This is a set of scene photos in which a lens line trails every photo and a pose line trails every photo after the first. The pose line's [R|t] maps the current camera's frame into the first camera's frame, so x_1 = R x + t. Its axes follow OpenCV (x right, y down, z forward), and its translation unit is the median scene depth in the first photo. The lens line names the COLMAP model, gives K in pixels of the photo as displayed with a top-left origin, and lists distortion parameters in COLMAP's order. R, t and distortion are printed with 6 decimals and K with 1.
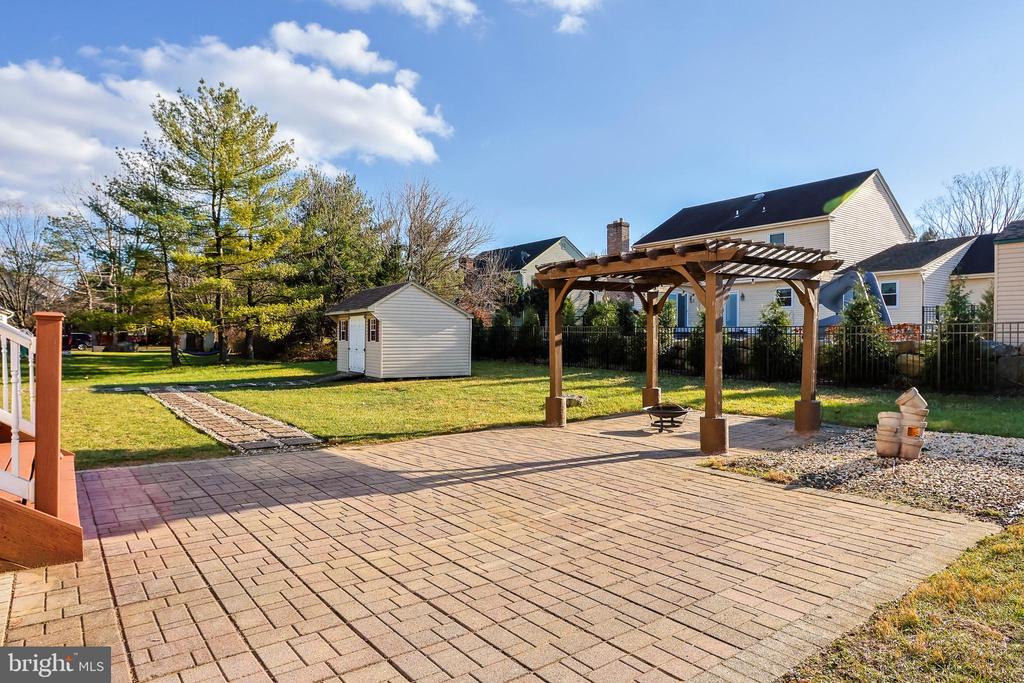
lens RADIAL K [[608.1, 0, 512.0], [0, 608.1, 341.5], [0, 0, 1]] dist [-0.015158, -0.000178]
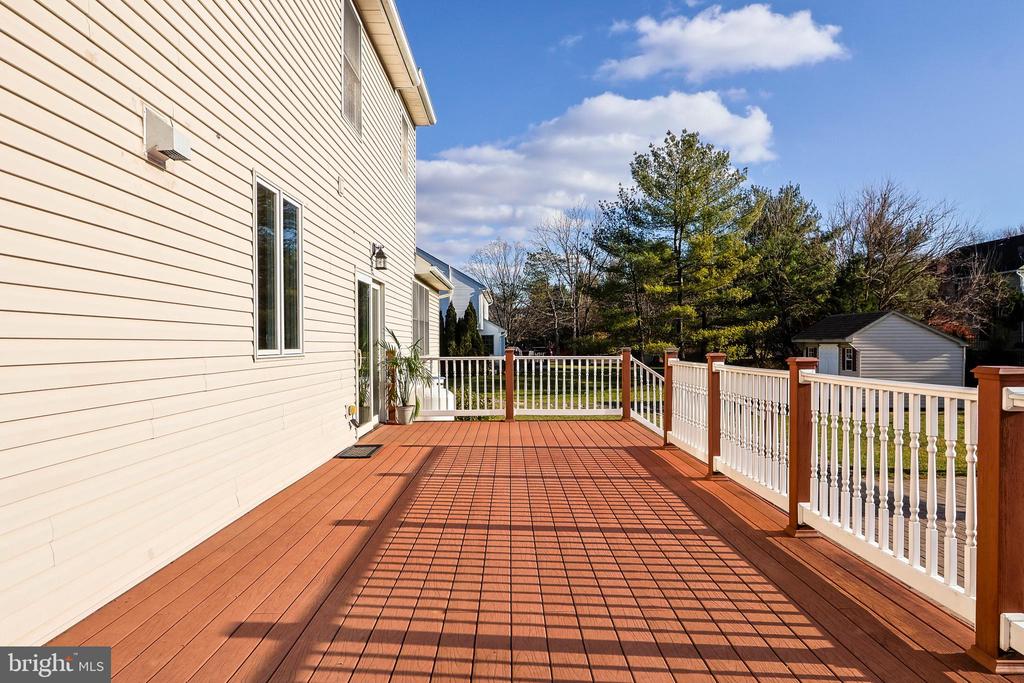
lens RADIAL K [[648.8, 0, 517.0], [0, 648.8, 345.1], [0, 0, 1]] dist [-0.003442, 0.003482]
pose [[0.808140, -0.004241, -0.588975, -0.026111], [0.001993, 0.999988, -0.004467, -0.026153], [0.588987, 0.002436, 0.808139, -0.137022]]
